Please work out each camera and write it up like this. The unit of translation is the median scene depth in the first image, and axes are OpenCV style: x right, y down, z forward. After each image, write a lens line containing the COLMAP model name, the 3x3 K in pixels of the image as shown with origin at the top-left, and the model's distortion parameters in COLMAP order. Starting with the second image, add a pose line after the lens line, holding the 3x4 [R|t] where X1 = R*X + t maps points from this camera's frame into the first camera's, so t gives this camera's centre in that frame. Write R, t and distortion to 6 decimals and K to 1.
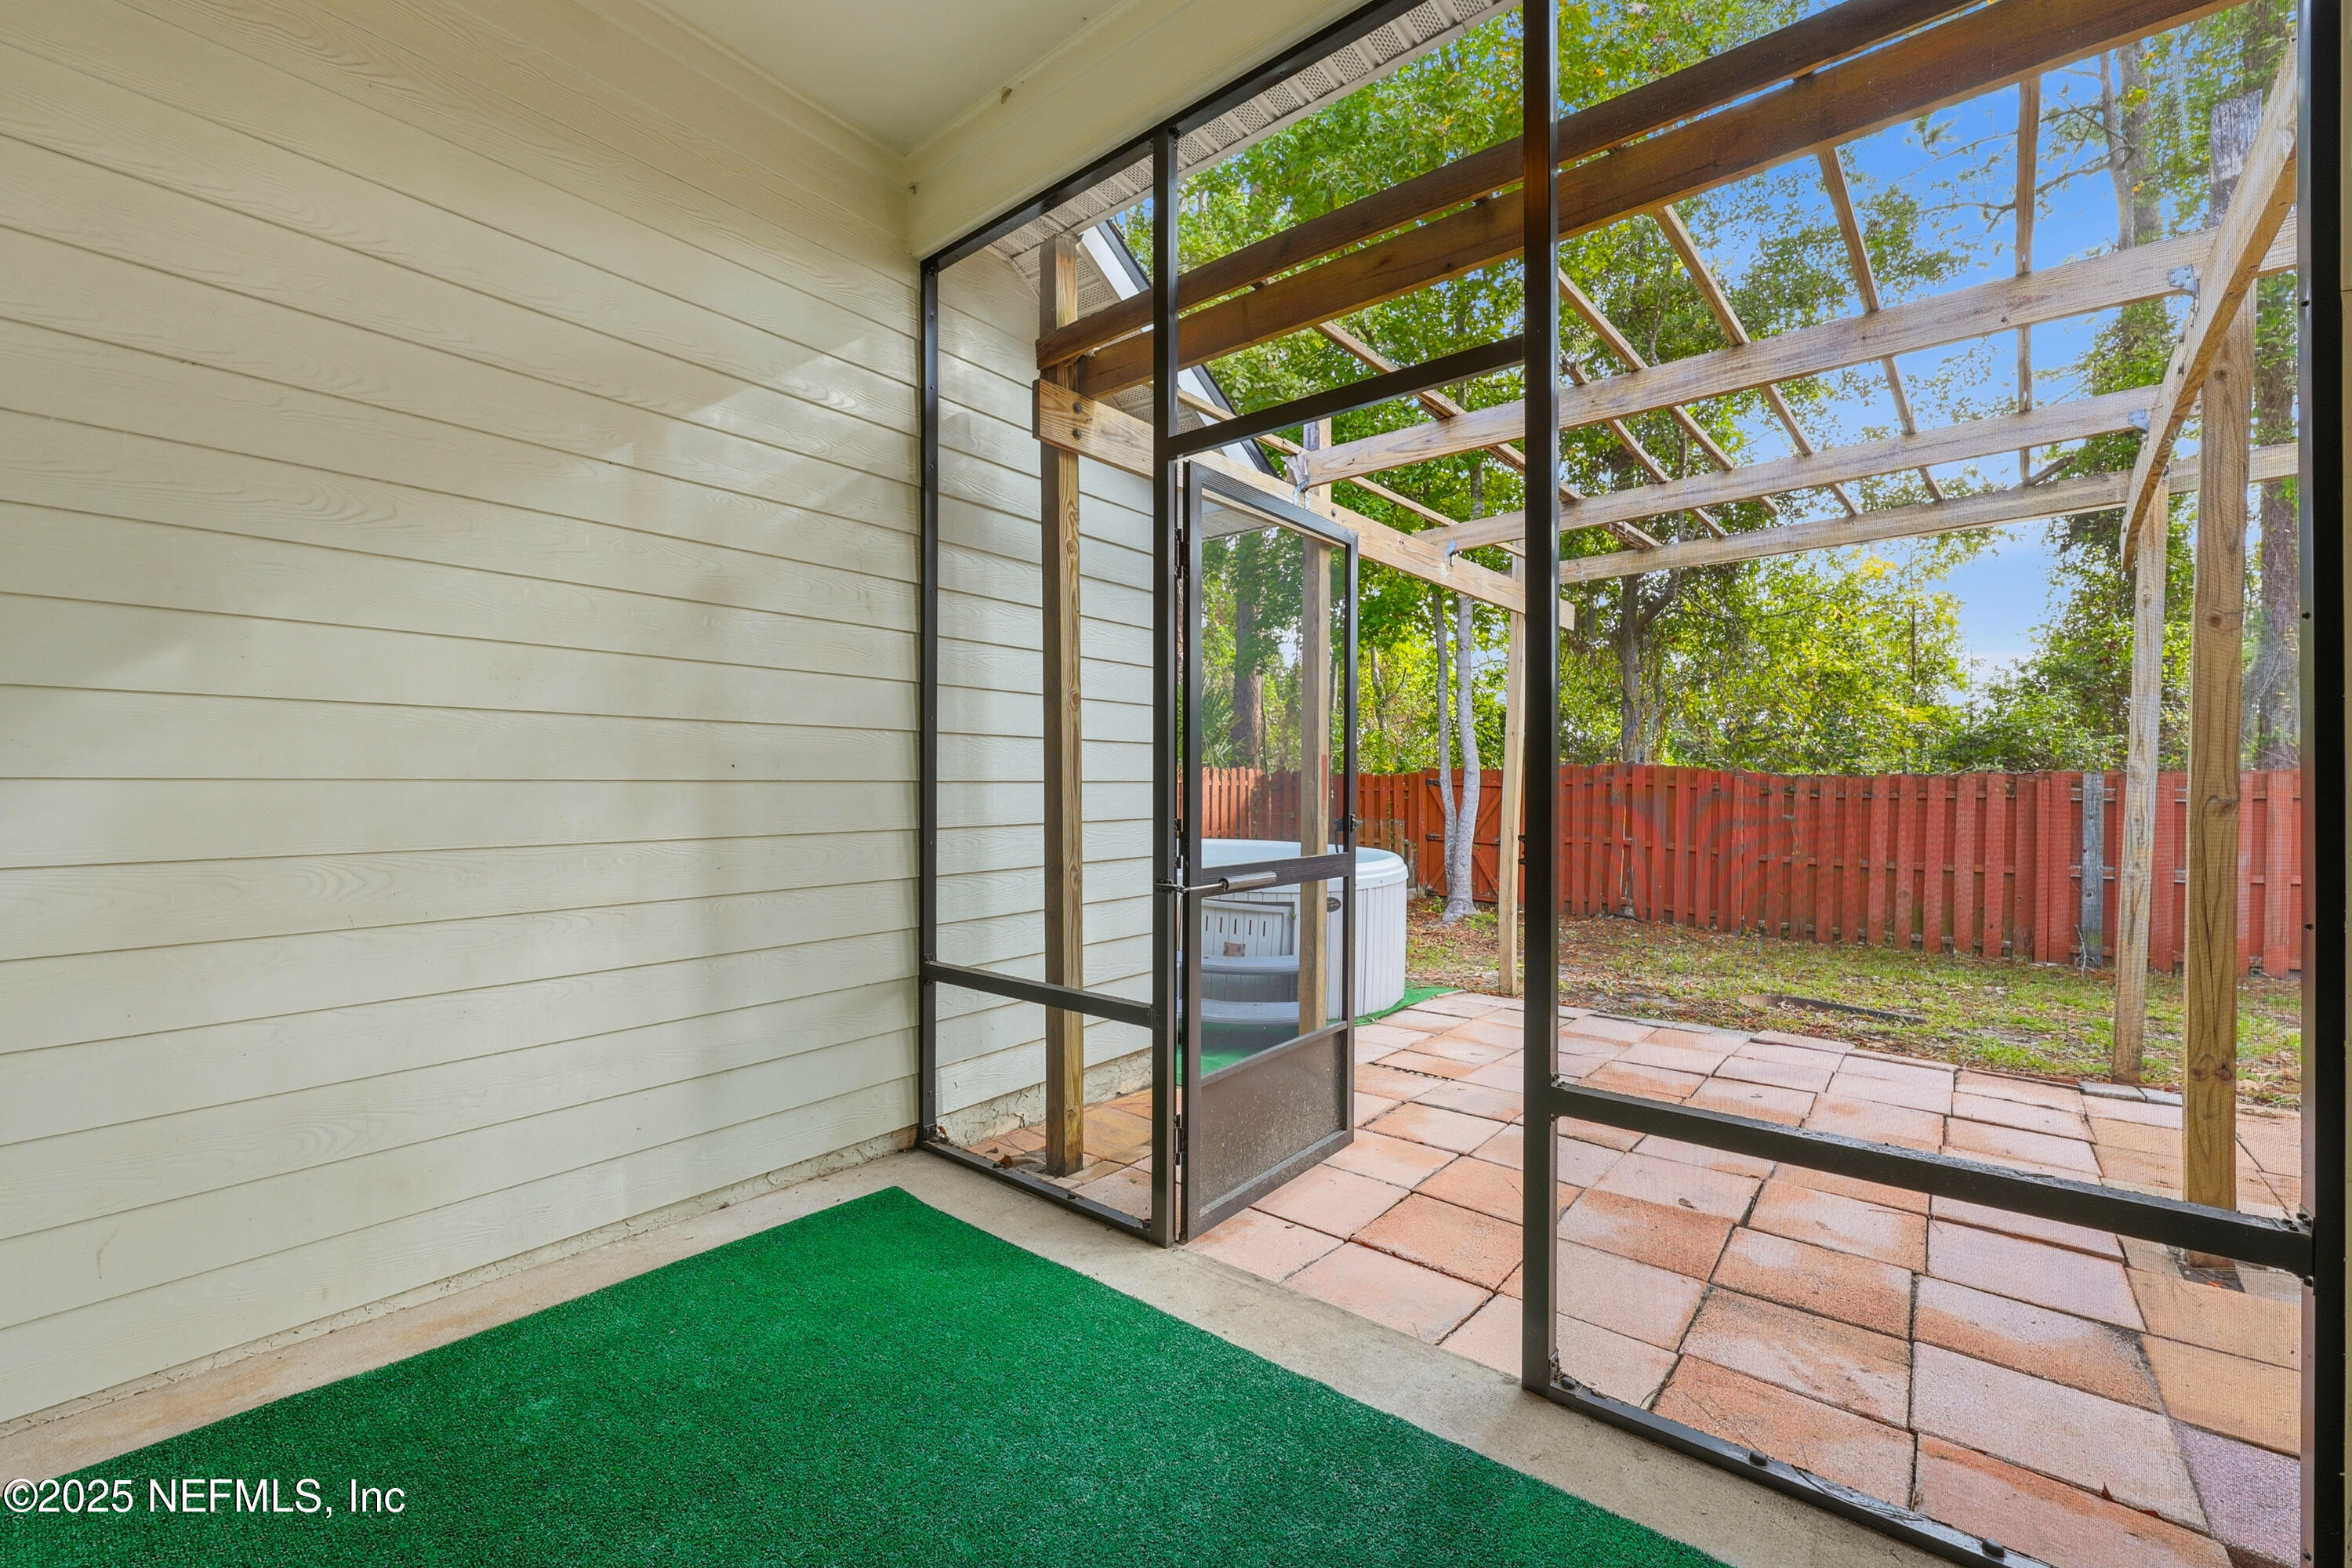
lens RADIAL K [[940.0, 0, 1178.3], [0, 940.0, 786.1], [0, 0, 1]] dist [0.002116, 0.000525]
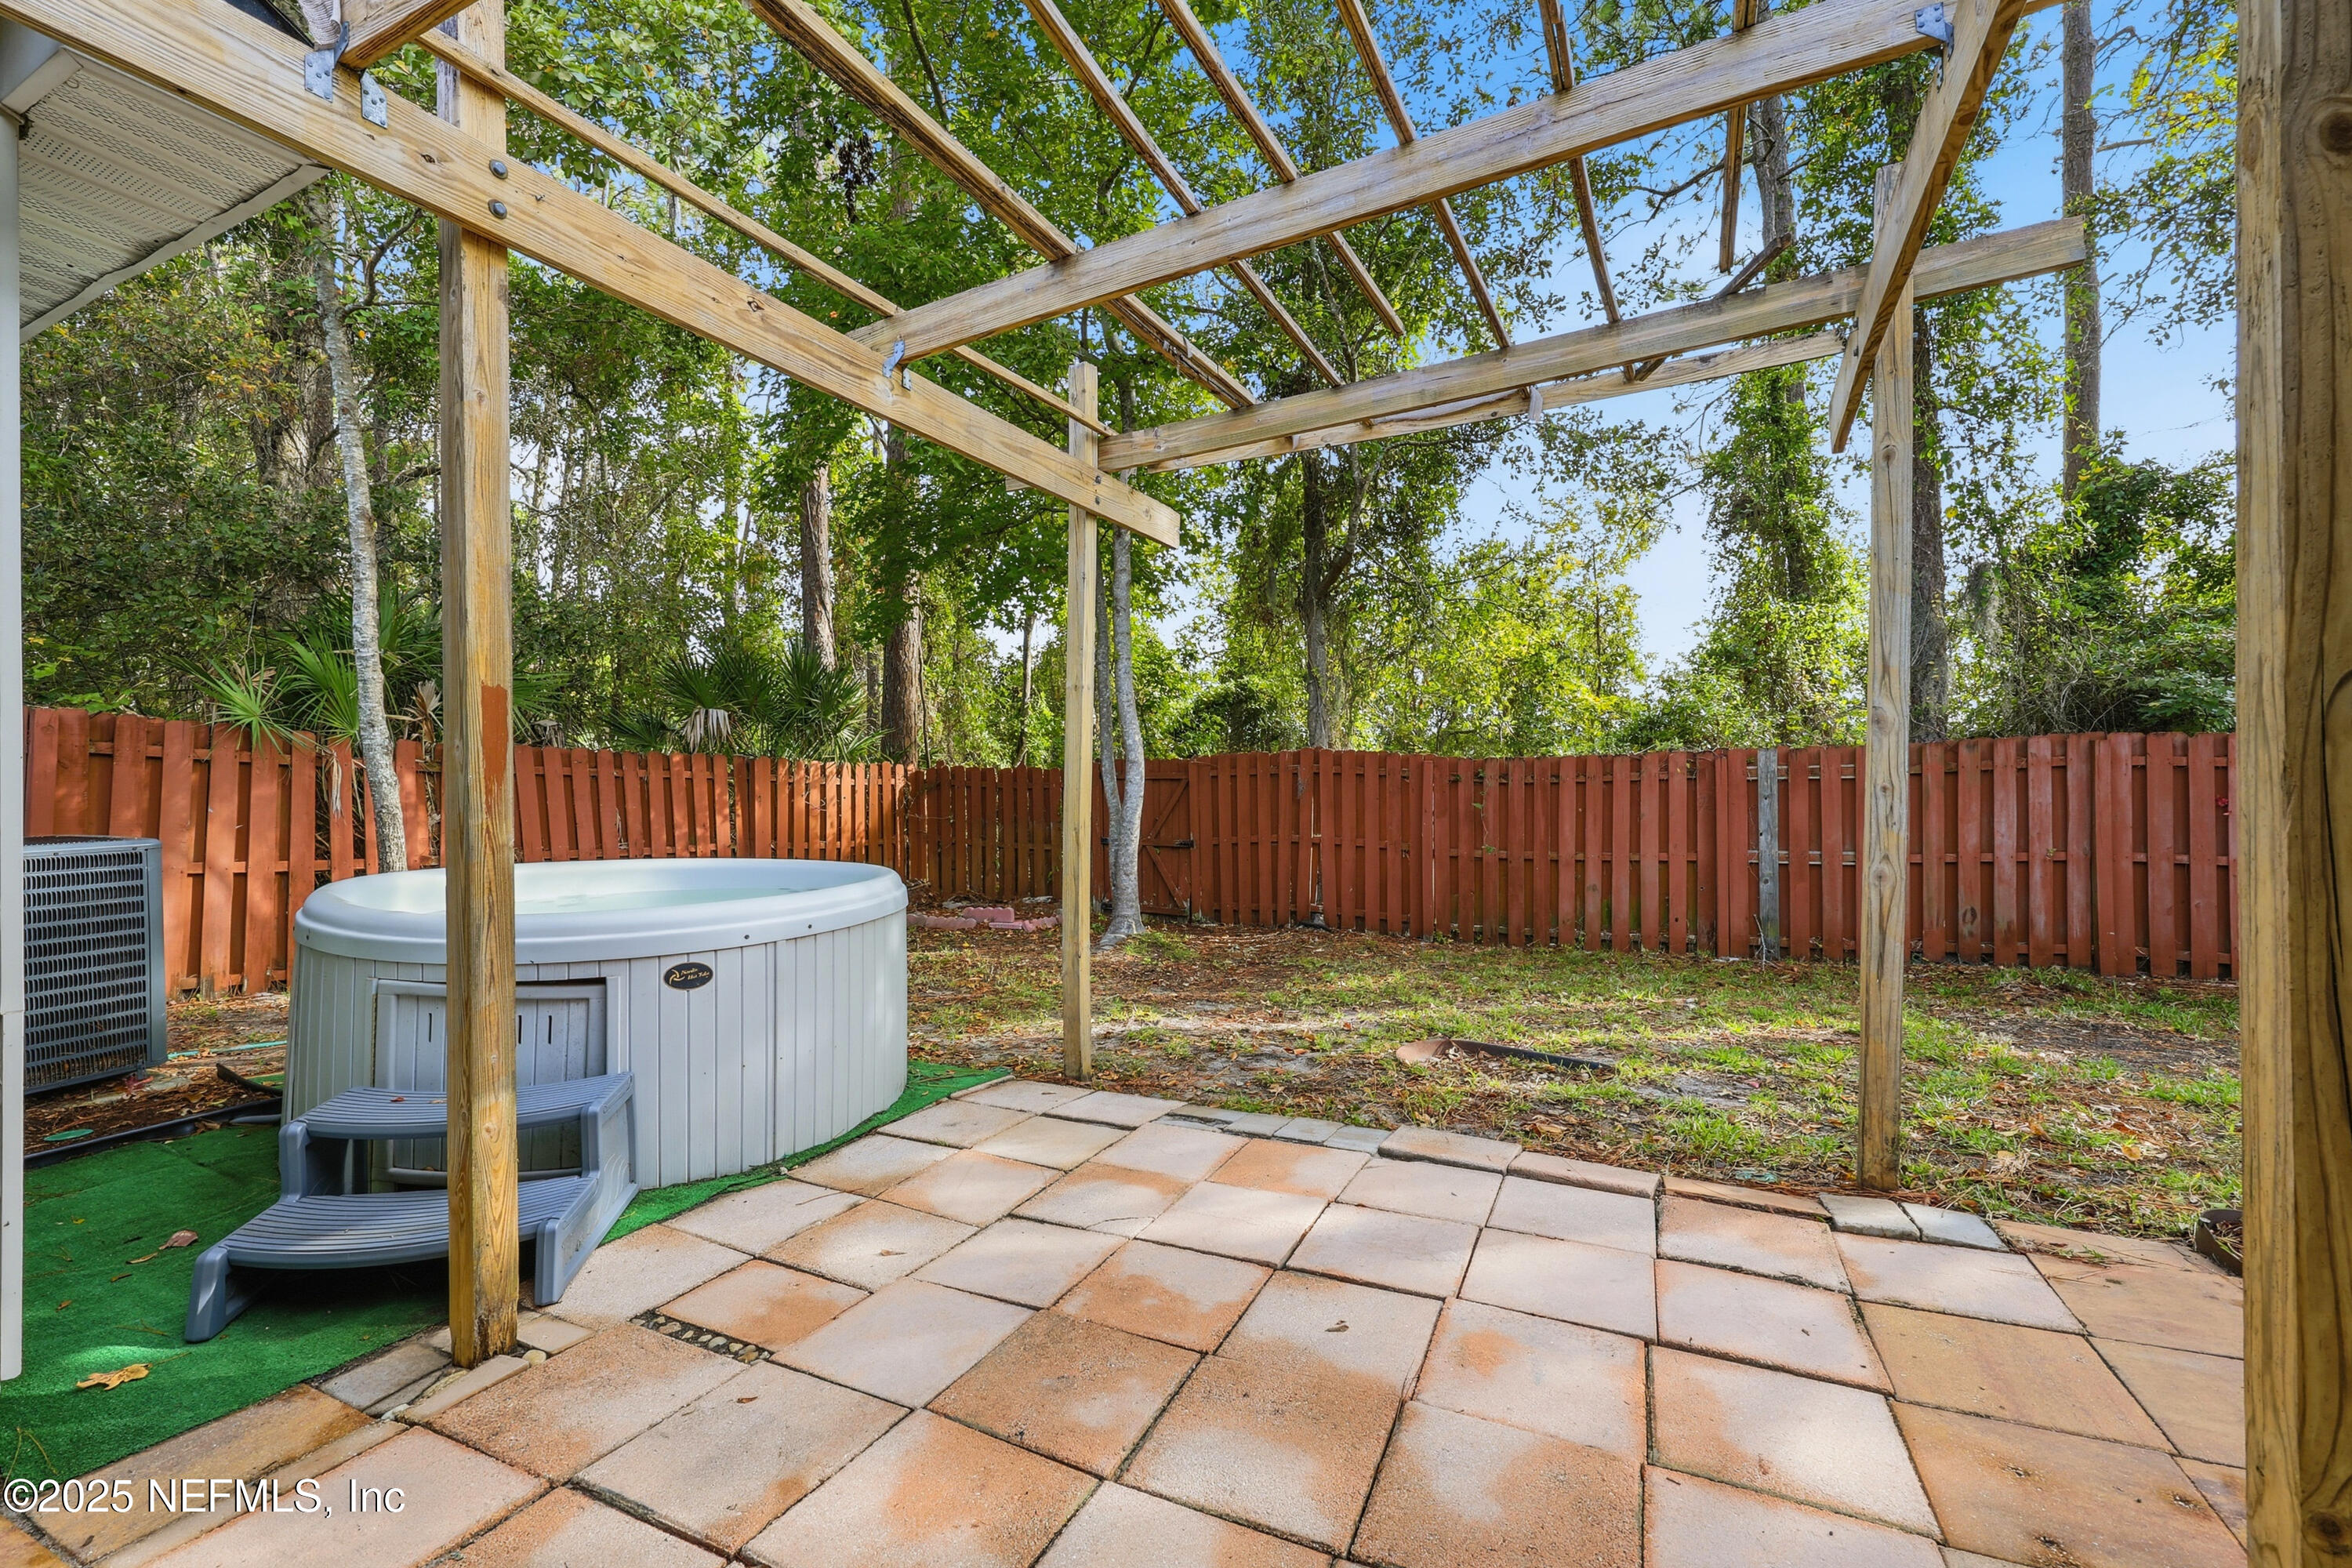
lens RADIAL K [[940.0, 0, 1172.8], [0, 940.0, 784.6], [0, 0, 1]] dist [0.002116, 0.000525]
pose [[0.972816, -0.018961, 0.230804, 0.167557], [0.020536, 0.999779, -0.004423, 0.011005], [-0.230669, 0.009043, 0.972990, 0.207763]]
